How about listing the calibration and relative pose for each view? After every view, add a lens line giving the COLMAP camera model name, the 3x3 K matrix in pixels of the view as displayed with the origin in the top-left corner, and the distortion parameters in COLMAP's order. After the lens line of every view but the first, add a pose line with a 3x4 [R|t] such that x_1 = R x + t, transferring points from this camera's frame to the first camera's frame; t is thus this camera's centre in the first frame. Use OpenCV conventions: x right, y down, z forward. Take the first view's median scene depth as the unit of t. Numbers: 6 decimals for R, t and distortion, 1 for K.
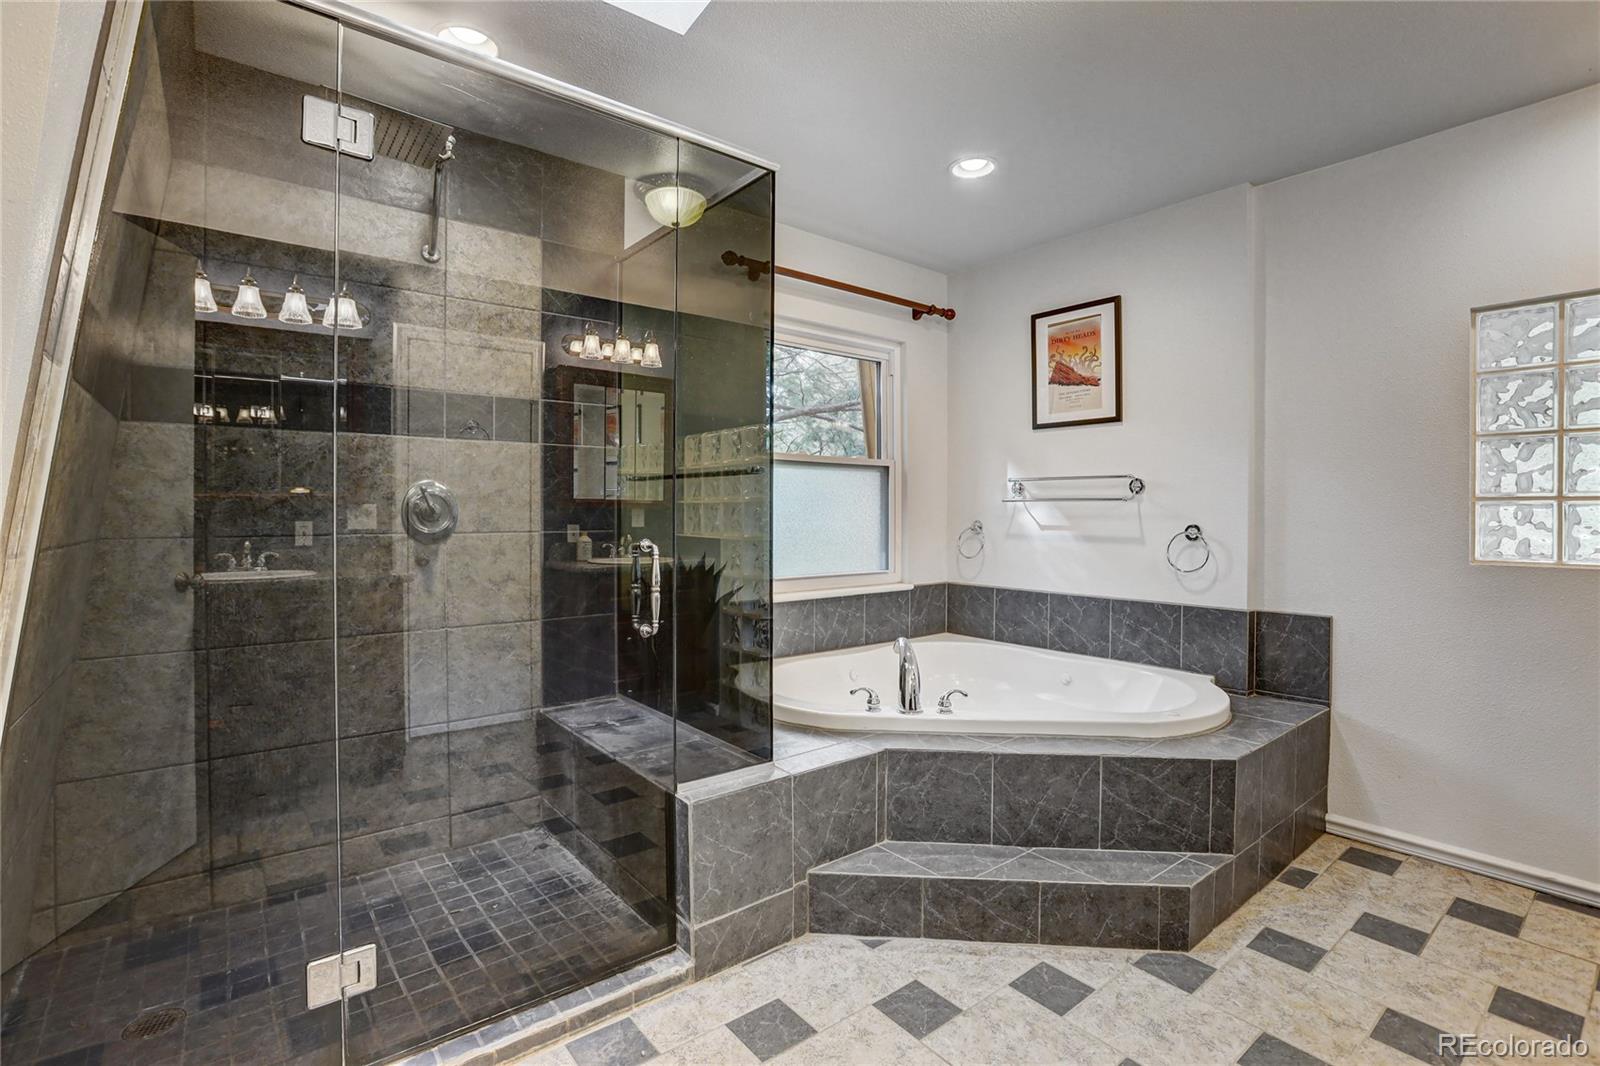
lens RADIAL K [[740.7, 0, 800.0], [0, 740.7, 533.0], [0, 0, 1]] dist [-0.063720, 0.034910]
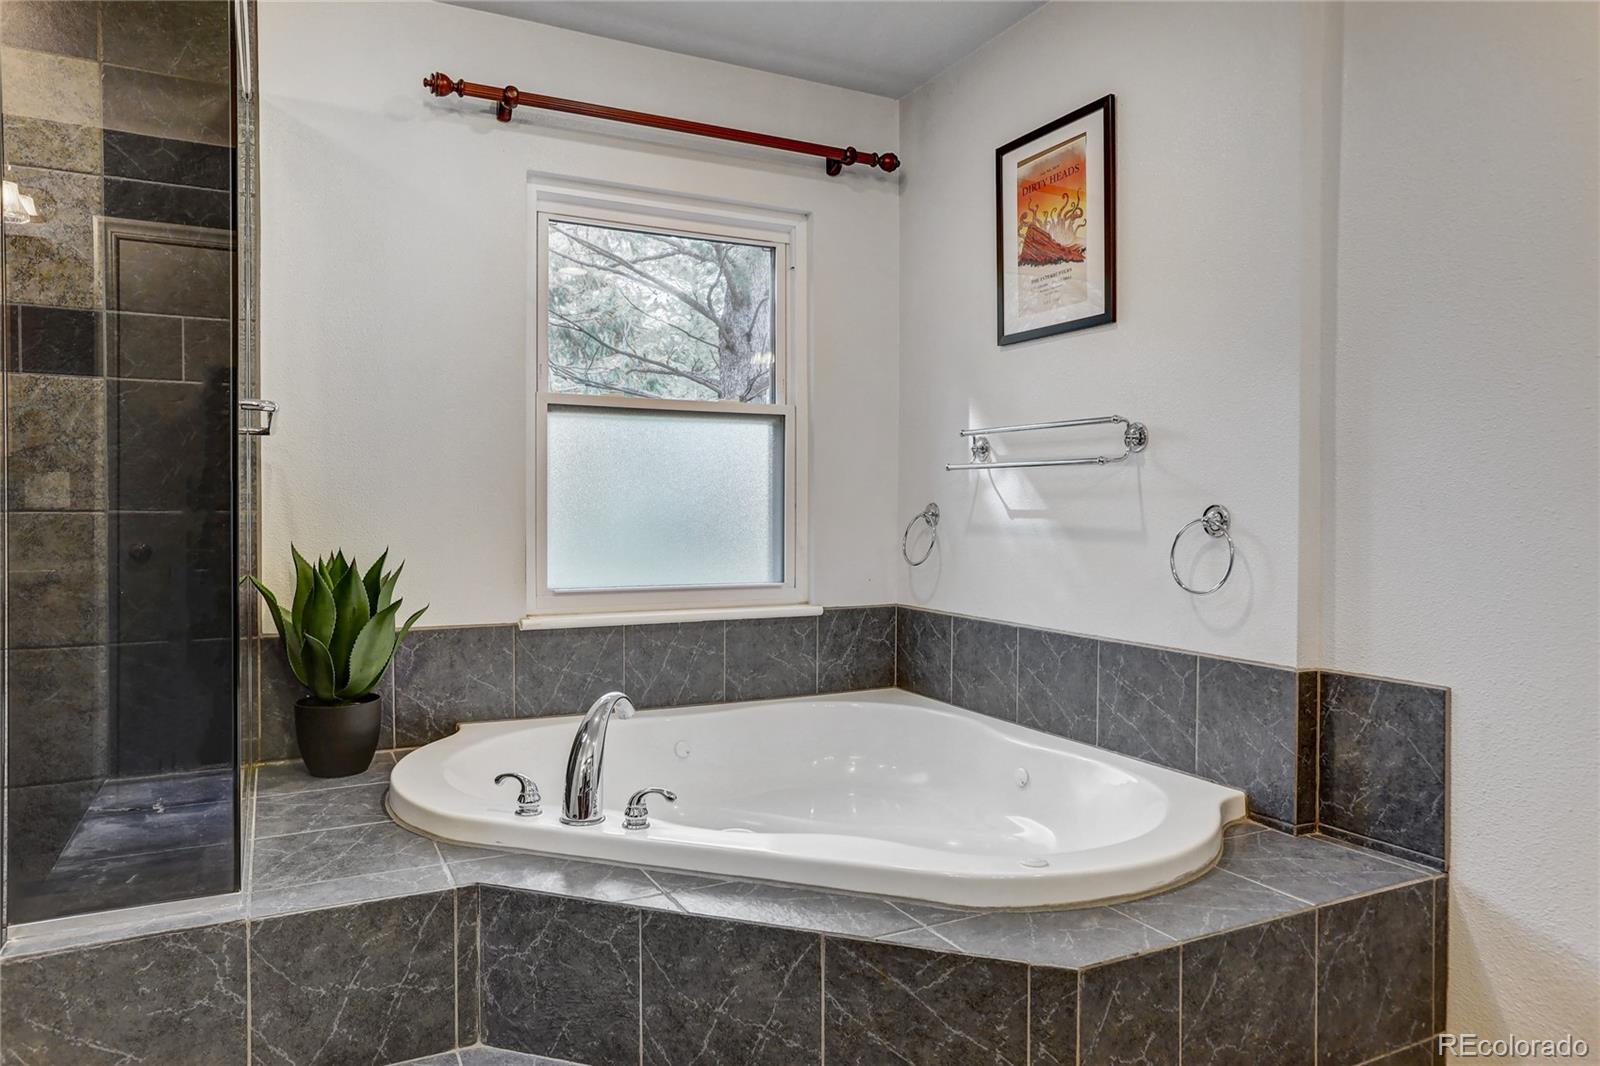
lens RADIAL K [[1042.3, 0, 800.0], [0, 1042.3, 533.0], [0, 0, 1]] dist [-0.039304, 0.057753]
pose [[0.978241, 0.007995, -0.207316, 0.400134], [-0.008522, 0.999962, -0.001651, 0.012706], [0.207295, 0.003382, 0.978273, 0.191935]]
